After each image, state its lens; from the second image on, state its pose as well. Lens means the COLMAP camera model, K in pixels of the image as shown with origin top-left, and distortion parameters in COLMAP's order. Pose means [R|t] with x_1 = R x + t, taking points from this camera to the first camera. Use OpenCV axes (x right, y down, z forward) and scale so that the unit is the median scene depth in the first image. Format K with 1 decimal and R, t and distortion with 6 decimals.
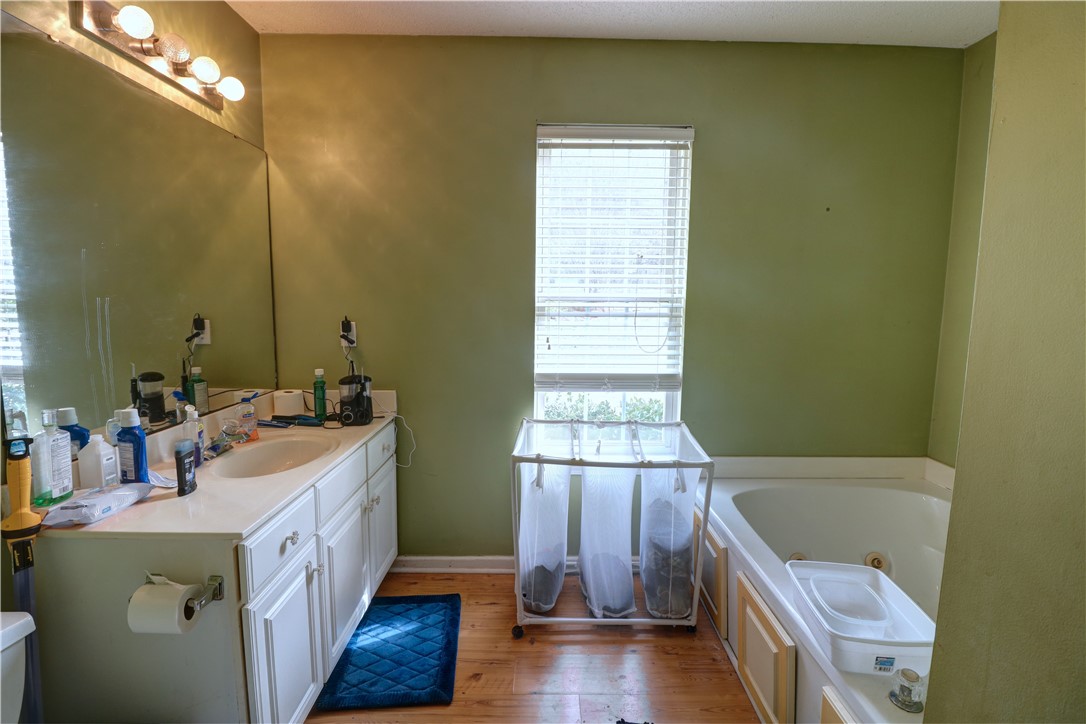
lens RADIAL K [[515.0, 0, 543.0], [0, 515.0, 362.0], [0, 0, 1]] dist [-0.001384, -0.012656]
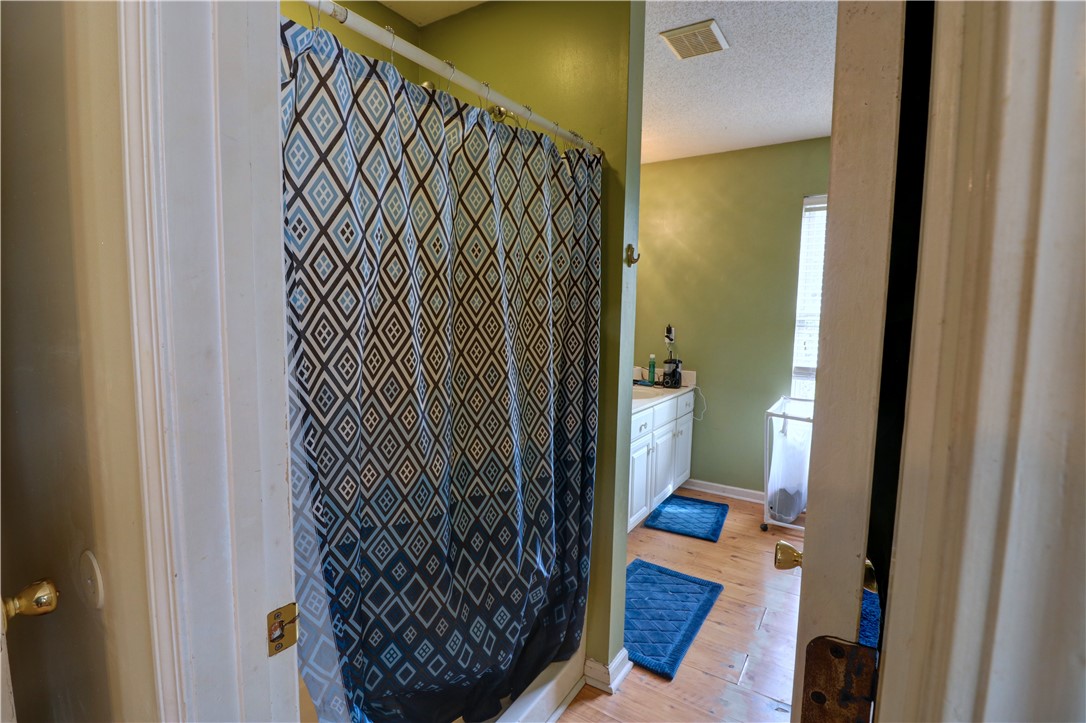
lens RADIAL K [[515.0, 0, 543.0], [0, 515.0, 361.5], [0, 0, 1]] dist [-0.001384, -0.012656]
pose [[0.844361, 0.055582, -0.532884, 0.175277], [-0.071828, 0.997369, -0.009782, 0.080903], [0.530939, 0.046535, 0.846131, -0.653017]]
